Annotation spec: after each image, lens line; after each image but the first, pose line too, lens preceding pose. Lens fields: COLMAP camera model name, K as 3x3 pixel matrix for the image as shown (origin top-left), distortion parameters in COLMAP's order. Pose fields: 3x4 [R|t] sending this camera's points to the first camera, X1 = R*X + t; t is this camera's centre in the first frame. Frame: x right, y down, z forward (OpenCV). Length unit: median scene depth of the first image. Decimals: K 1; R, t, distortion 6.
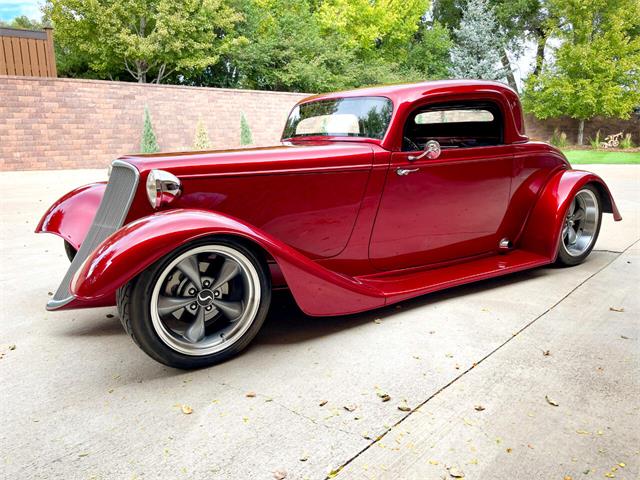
lens RADIAL K [[487.6, 0, 320.0], [0, 487.6, 240.0], [0, 0, 1]] dist [0.082830, -0.114631]
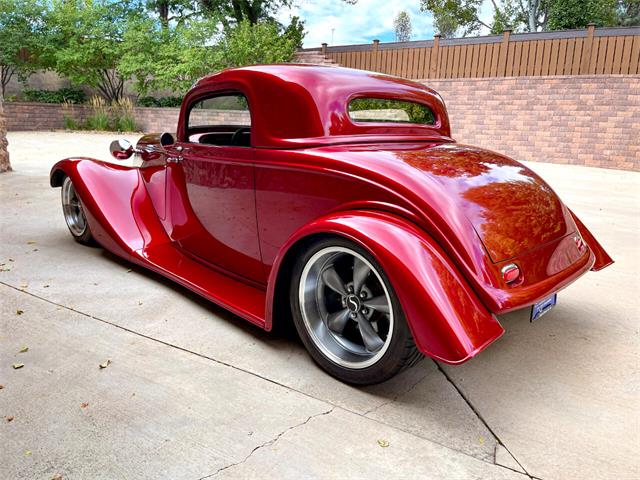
lens RADIAL K [[484.9, 0, 327.7], [0, 484.9, 236.1], [0, 0, 1]] dist [0.118528, -0.153793]
pose [[0.189629, 0.237850, -0.952611, 0.260769], [-0.245167, 0.950953, 0.188632, -0.052114], [0.950754, 0.197779, 0.238641, 0.208697]]
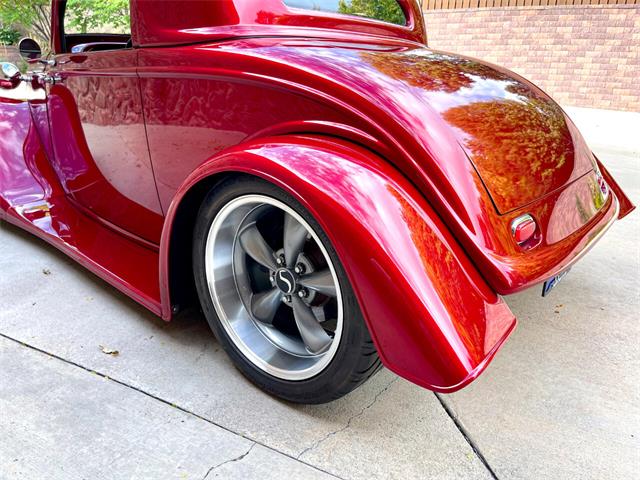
lens RADIAL K [[487.6, 0, 320.0], [0, 487.6, 240.0], [0, 0, 1]] dist [0.082830, -0.114631]
pose [[0.239977, 0.334040, -0.911498, 0.215225], [-0.233628, 0.931211, 0.279756, -0.043395], [0.942247, 0.145816, 0.301510, 0.230757]]
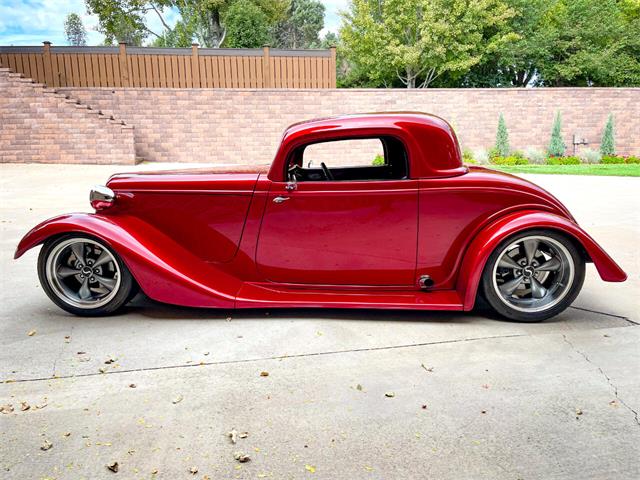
lens RADIAL K [[487.6, 0, 320.0], [0, 487.6, 240.0], [0, 0, 1]] dist [0.082830, -0.114631]
pose [[0.792058, 0.137607, -0.594733, 0.184473], [-0.129535, 0.989962, 0.056540, -0.023926], [0.596543, 0.032256, 0.801932, 0.027940]]
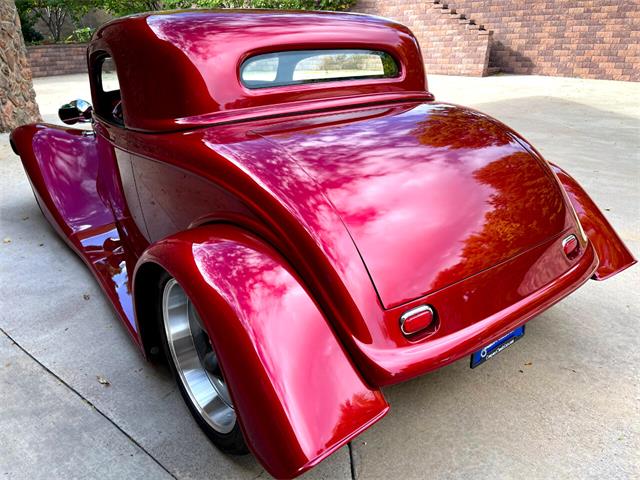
lens RADIAL K [[487.6, 0, 320.0], [0, 487.6, 240.0], [0, 0, 1]] dist [0.082830, -0.114631]
pose [[0.031382, 0.382216, -0.923540, 0.224473], [-0.190204, 0.909394, 0.369899, -0.075146], [0.981243, 0.164052, 0.101238, 0.261175]]
